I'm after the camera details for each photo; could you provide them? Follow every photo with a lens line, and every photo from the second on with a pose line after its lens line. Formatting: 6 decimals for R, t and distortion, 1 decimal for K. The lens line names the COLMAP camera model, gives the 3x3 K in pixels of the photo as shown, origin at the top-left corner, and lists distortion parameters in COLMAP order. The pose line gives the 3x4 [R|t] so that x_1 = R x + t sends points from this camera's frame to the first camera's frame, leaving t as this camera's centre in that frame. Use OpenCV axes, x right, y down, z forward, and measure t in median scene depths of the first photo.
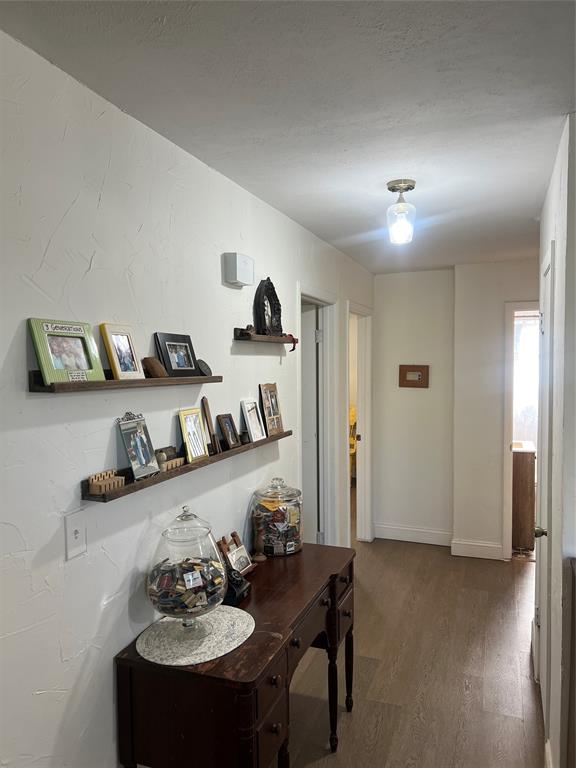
lens RADIAL K [[569.7, 0, 286.7], [0, 569.7, 383.8], [0, 0, 1]] dist [0.065213, -0.079676]
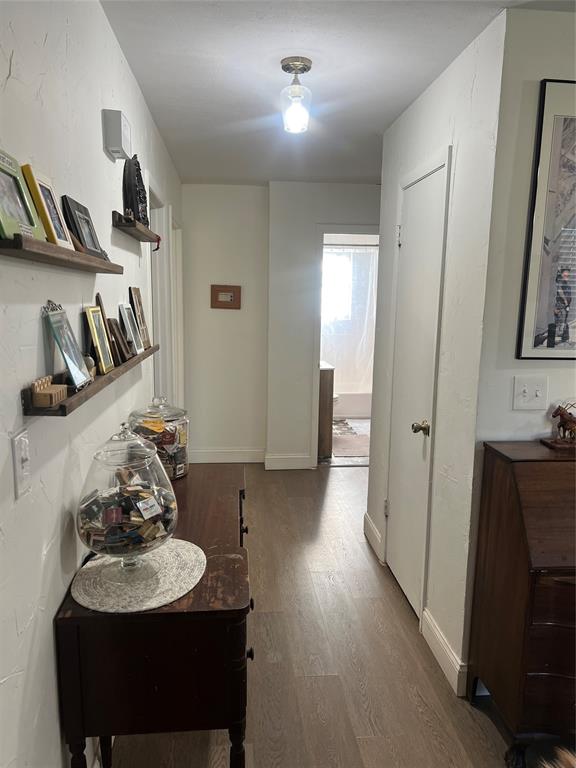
lens RADIAL K [[569.7, 0, 288.3], [0, 569.7, 385.9], [0, 0, 1]] dist [0.065213, -0.079676]
pose [[0.901004, -0.048146, 0.431130, -0.227467], [-0.002325, 0.993272, 0.115781, 0.051322], [-0.433804, -0.105322, 0.894831, 0.141497]]
